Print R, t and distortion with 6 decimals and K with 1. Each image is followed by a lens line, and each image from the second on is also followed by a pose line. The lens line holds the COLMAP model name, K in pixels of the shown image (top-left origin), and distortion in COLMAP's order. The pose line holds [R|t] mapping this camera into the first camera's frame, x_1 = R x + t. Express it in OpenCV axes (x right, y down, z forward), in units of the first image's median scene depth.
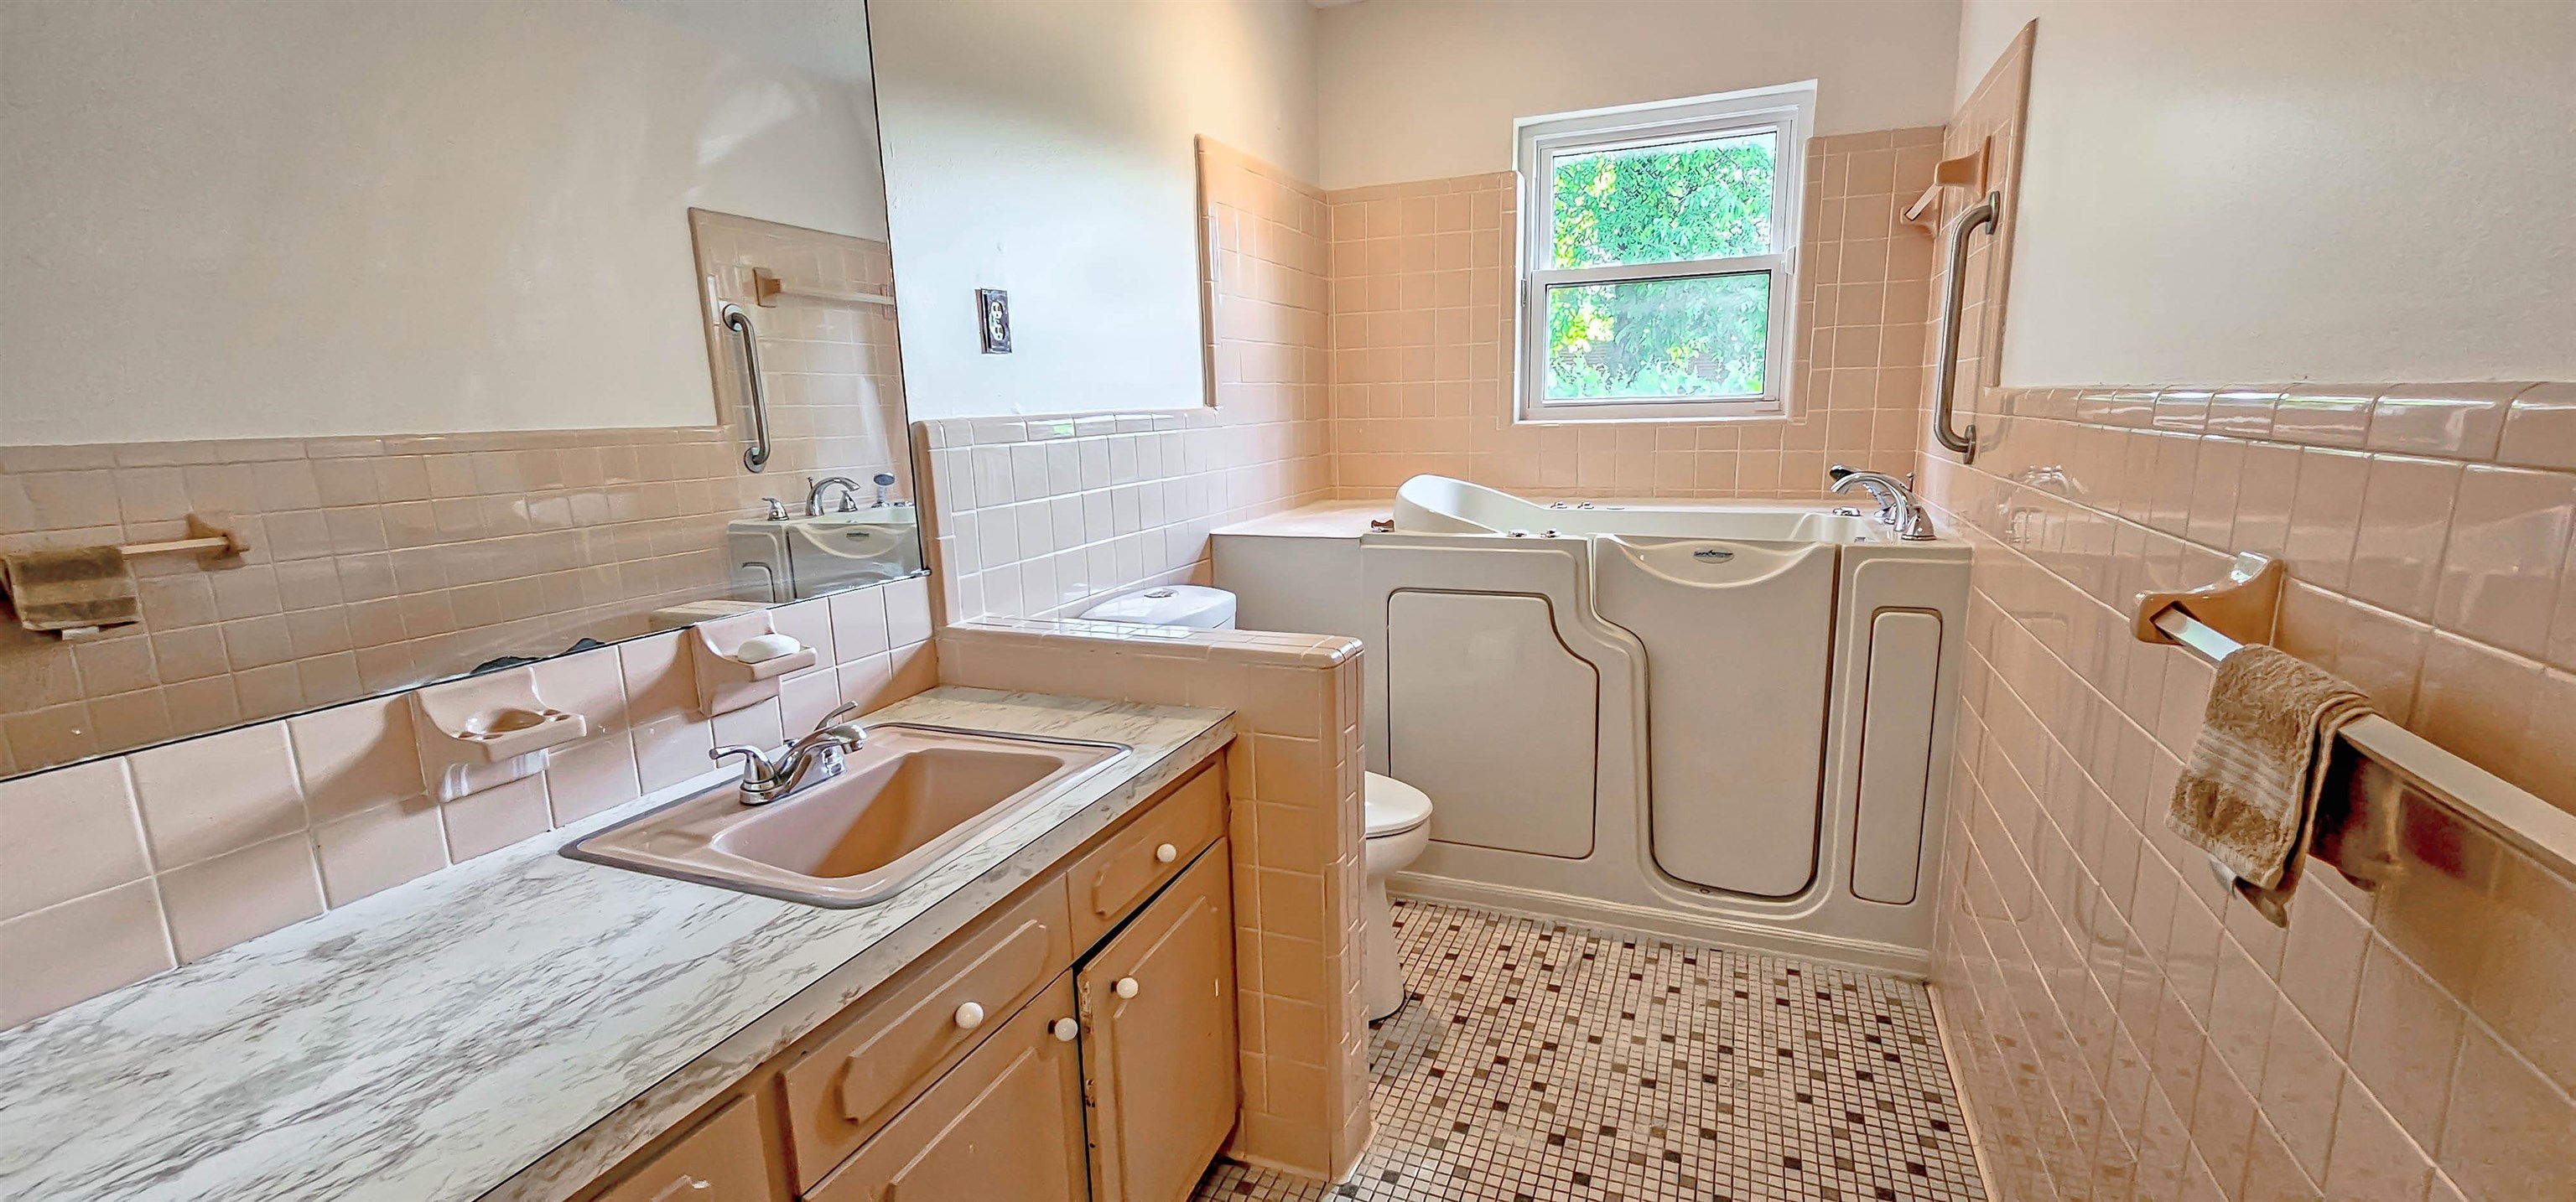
lens RADIAL K [[1061.8, 0, 1294.9], [0, 1061.8, 615.7], [0, 0, 1]] dist [0.002891, -0.000978]
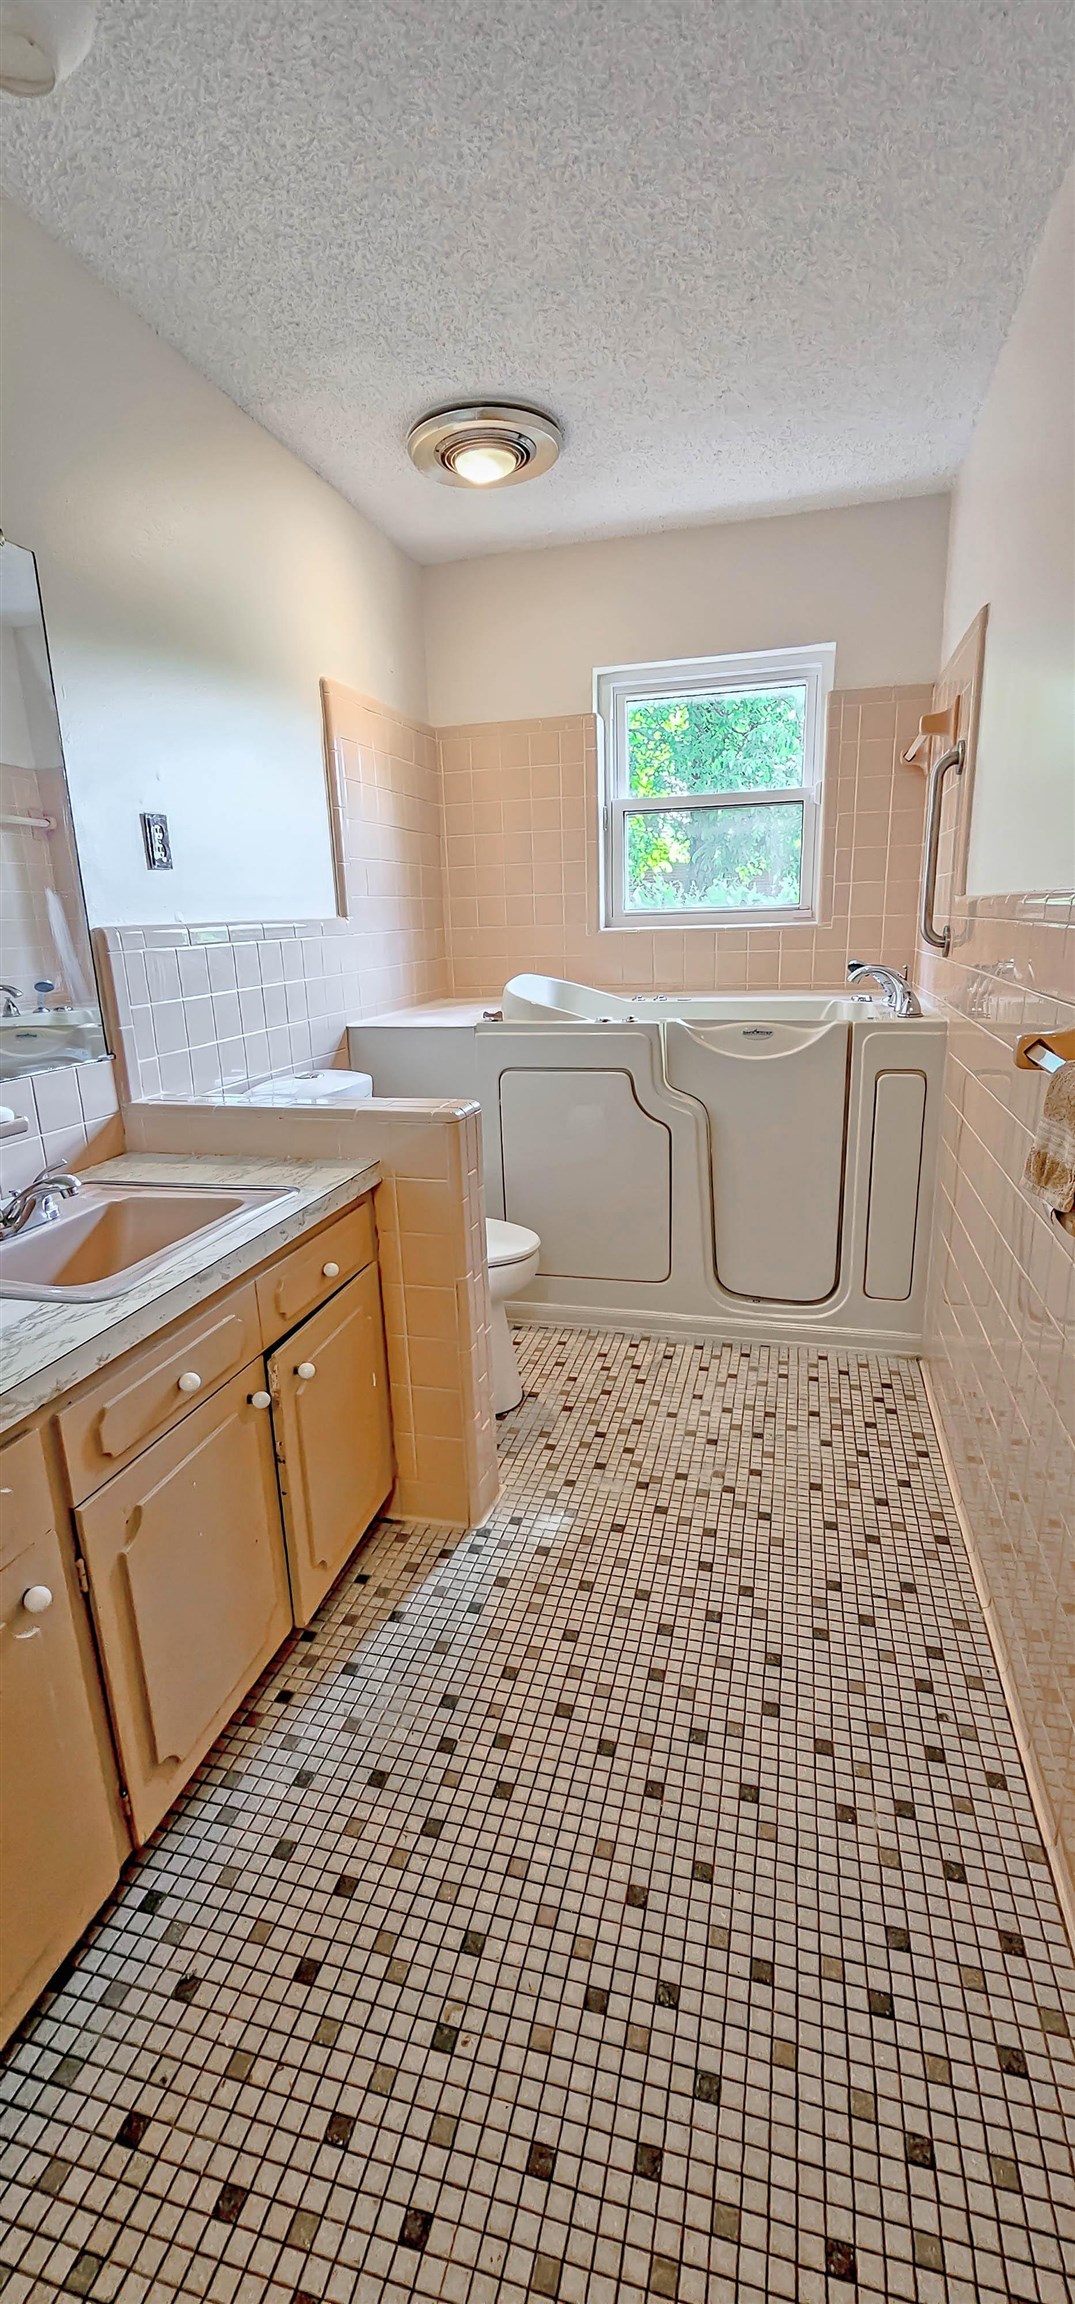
lens RADIAL K [[949.8, 0, 530.1], [0, 949.8, 1162.8], [0, 0, 1]] dist [0.002891, -0.000978]
pose [[0.992524, -0.036849, 0.116352, -0.008750], [0.030553, 0.997995, 0.055435, 0.028315], [-0.118161, -0.051466, 0.991660, -0.097995]]
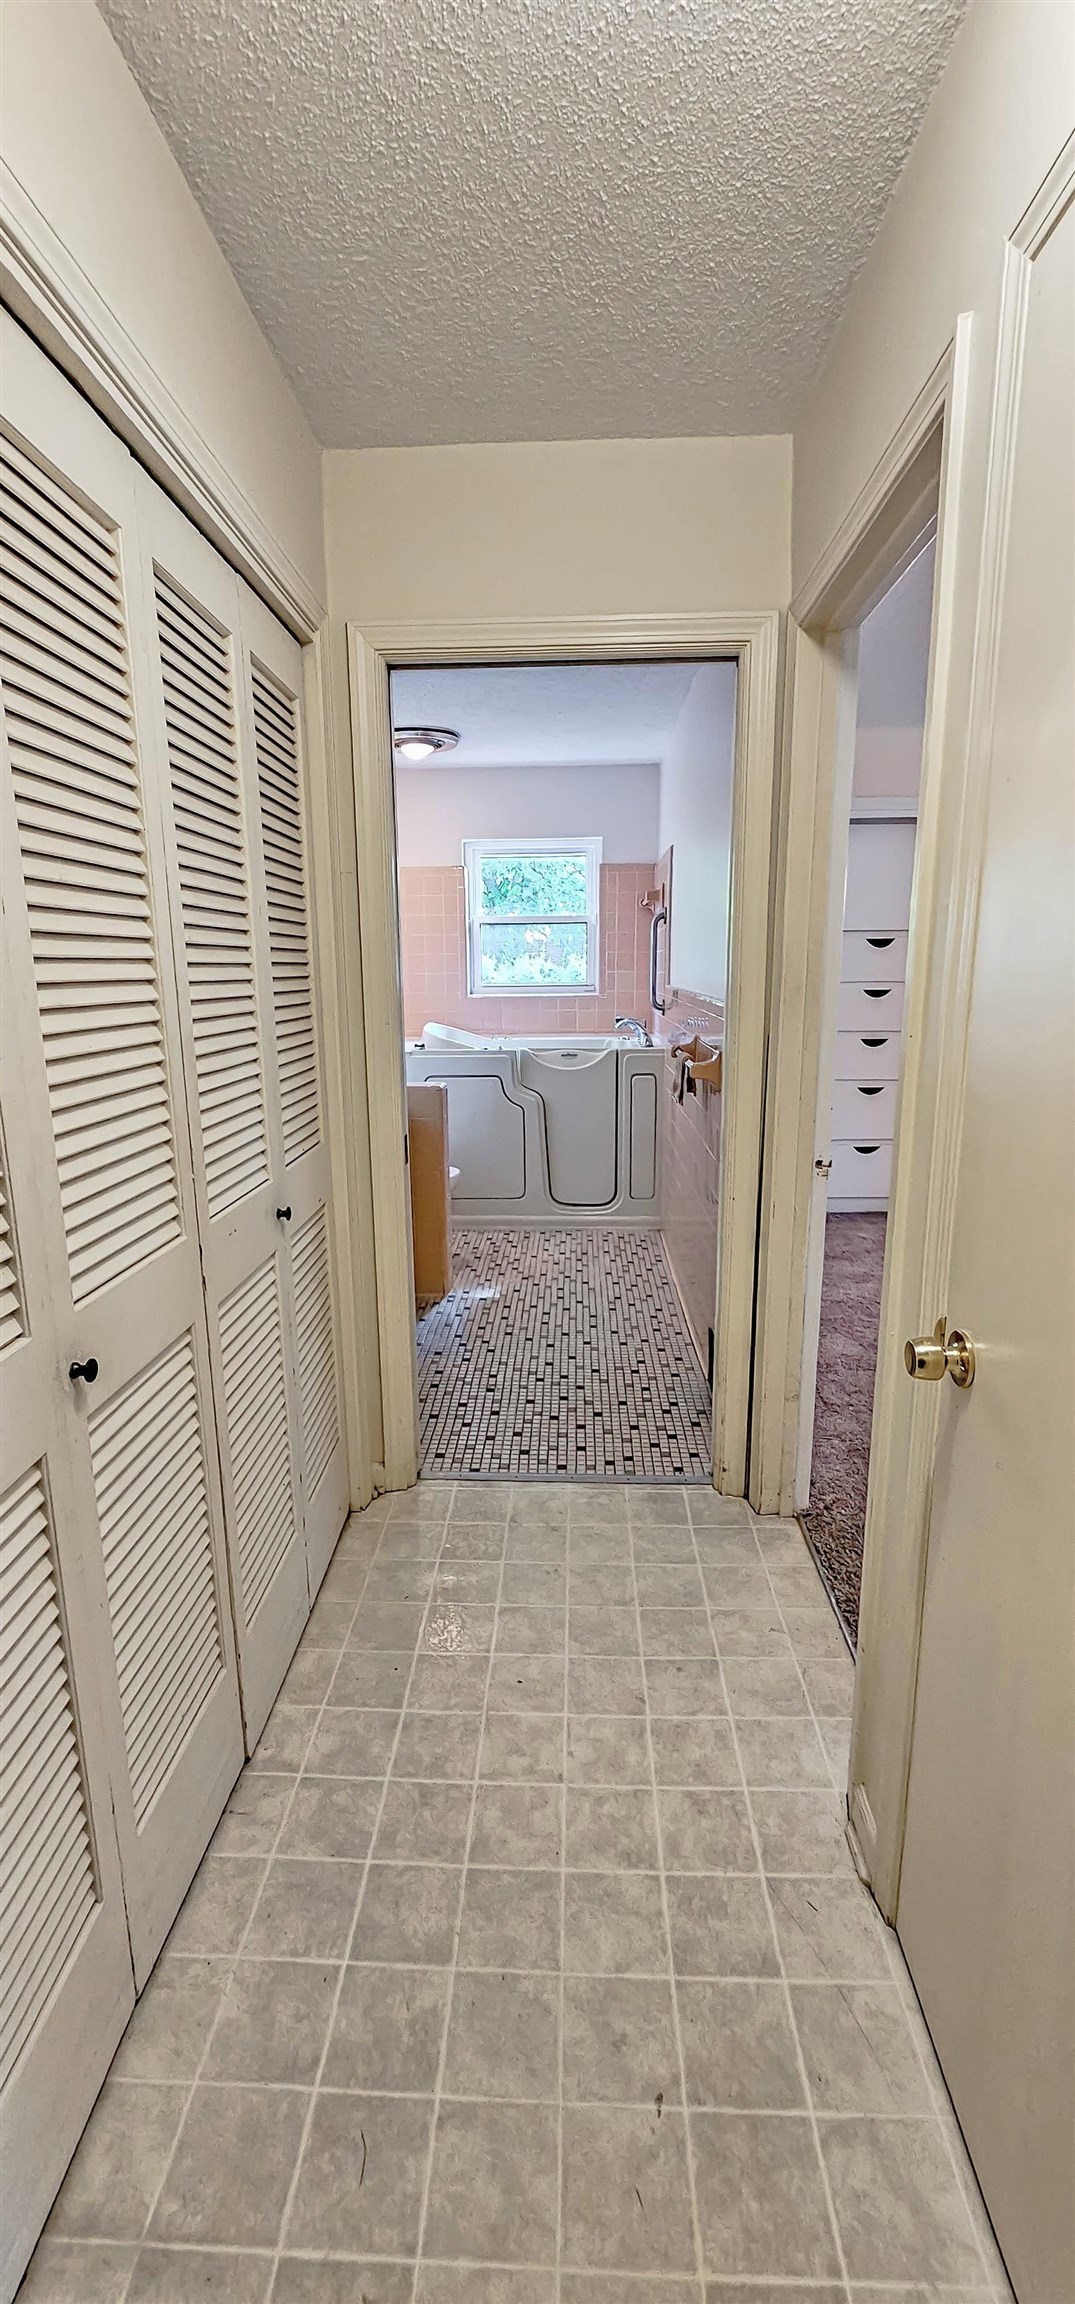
lens RADIAL K [[949.8, 0, 531.7], [0, 949.8, 1172.0], [0, 0, 1]] dist [0.002891, -0.000978]
pose [[0.941691, -0.056968, 0.331621, -0.425903], [0.052498, 0.998369, 0.022429, 0.162539], [-0.332358, -0.003712, 0.943146, -1.026762]]
